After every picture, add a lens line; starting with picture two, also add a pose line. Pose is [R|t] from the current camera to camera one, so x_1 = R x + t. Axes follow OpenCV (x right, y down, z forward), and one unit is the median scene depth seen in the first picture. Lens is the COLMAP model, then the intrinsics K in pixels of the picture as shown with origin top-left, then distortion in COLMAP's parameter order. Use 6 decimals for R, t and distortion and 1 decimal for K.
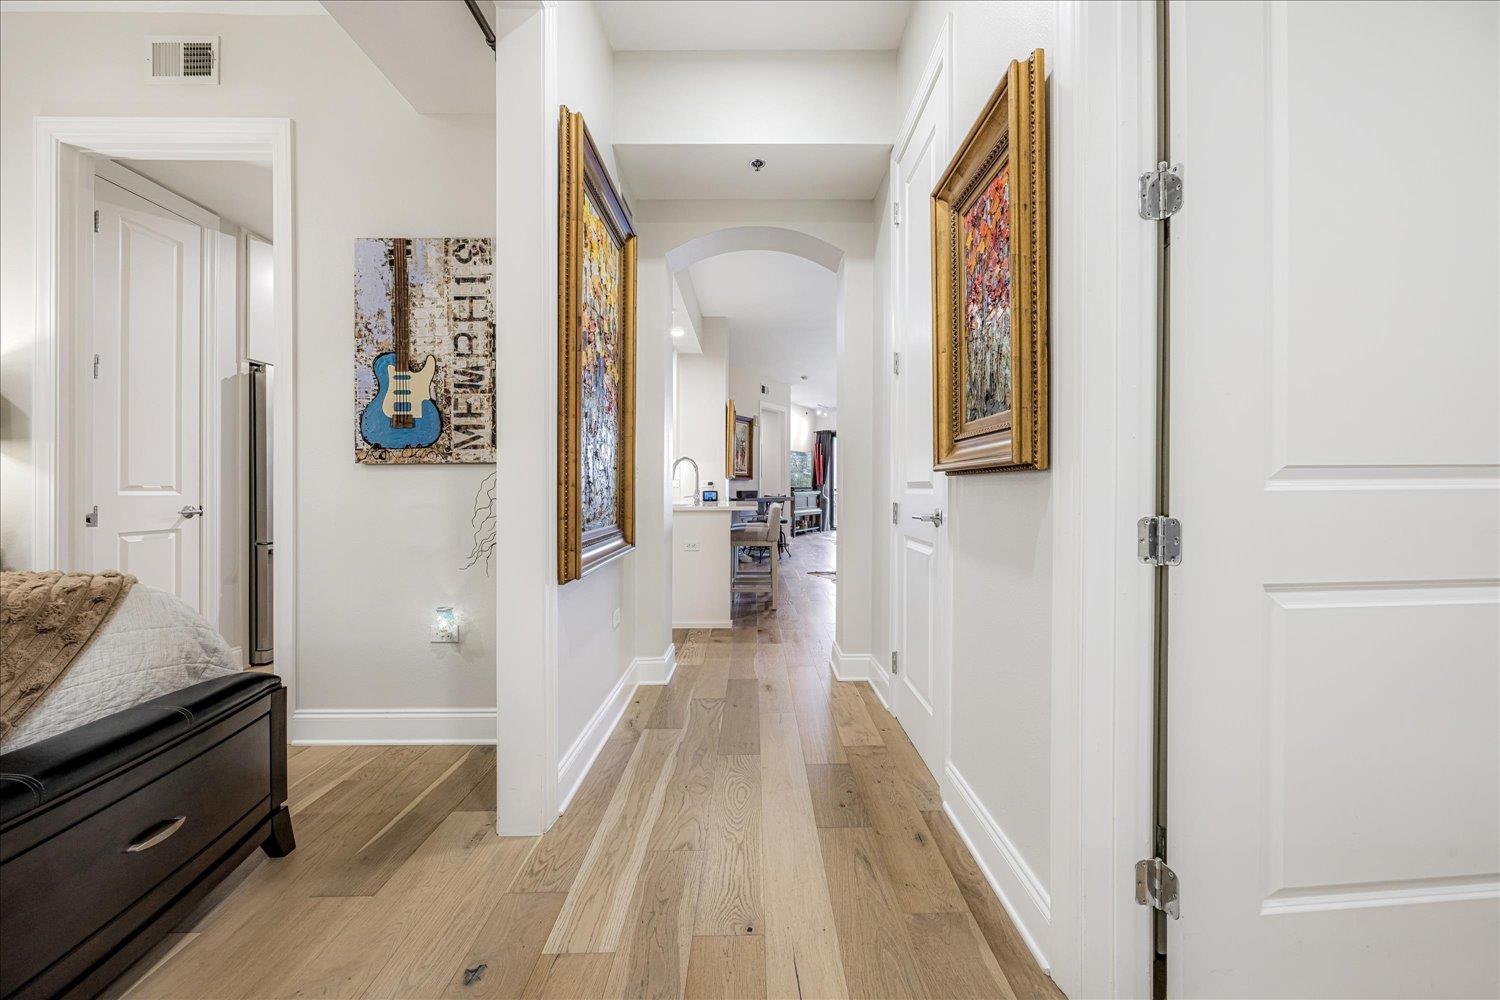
lens RADIAL K [[608.6, 0, 750.1], [0, 608.6, 490.0], [0, 0, 1]] dist [0.006744, -0.000639]
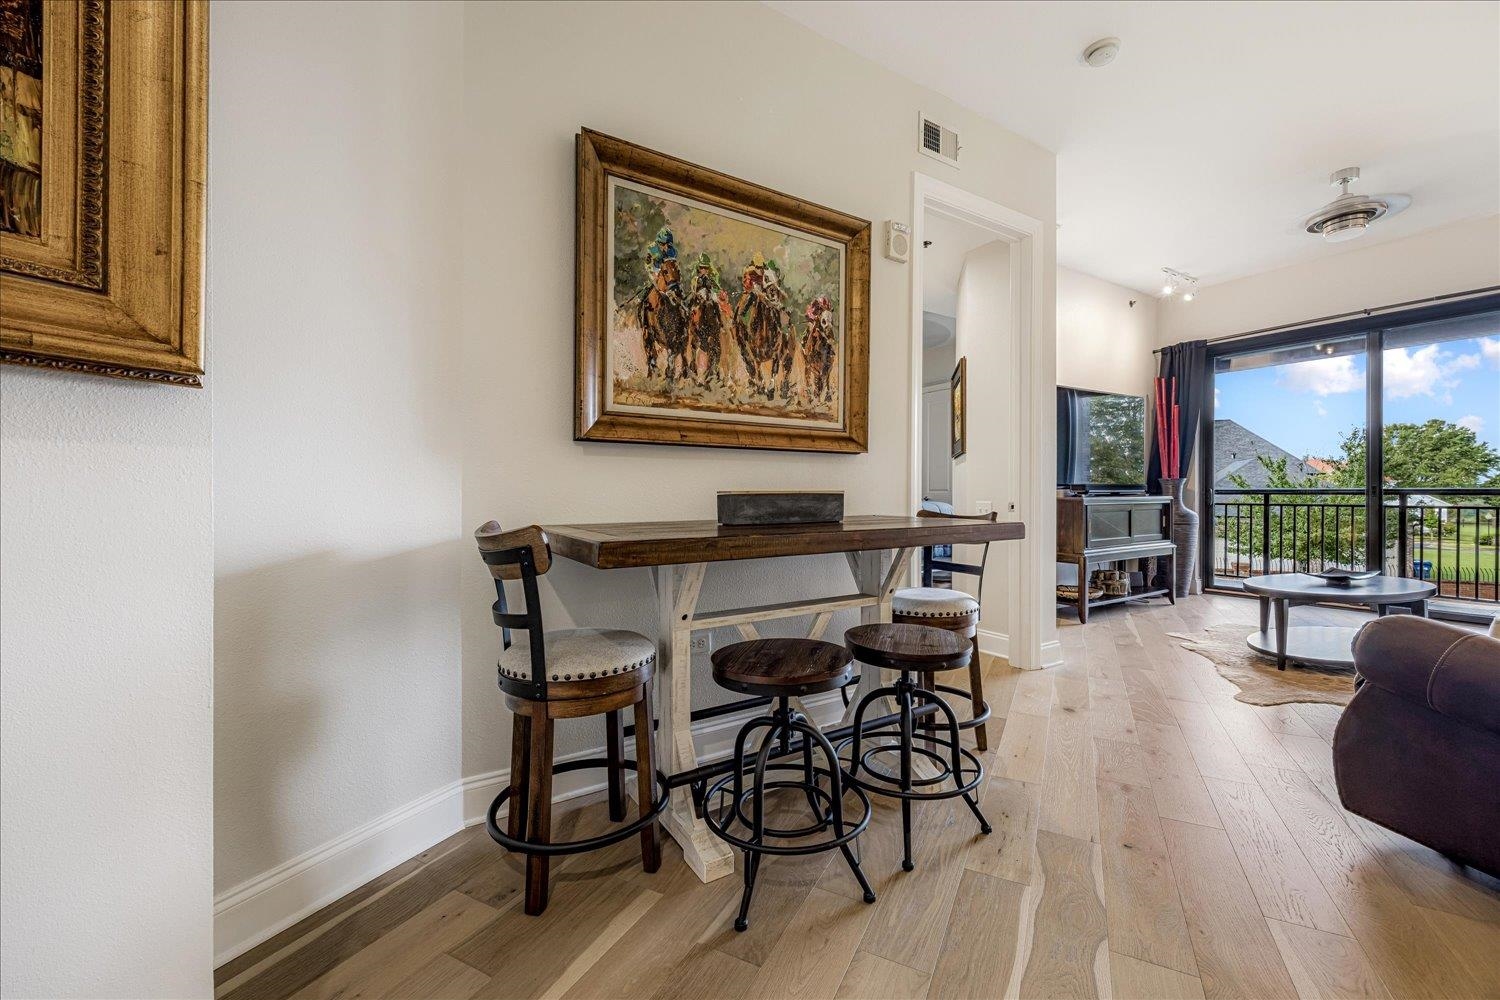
lens RADIAL K [[608.6, 0, 752.3], [0, 608.6, 496.2], [0, 0, 1]] dist [0.006744, -0.000639]
pose [[0.884290, -0.002010, -0.466933, 0.061343], [0.001912, 0.999998, -0.000685, 0.002047], [0.466933, -0.000287, 0.884292, 0.537580]]
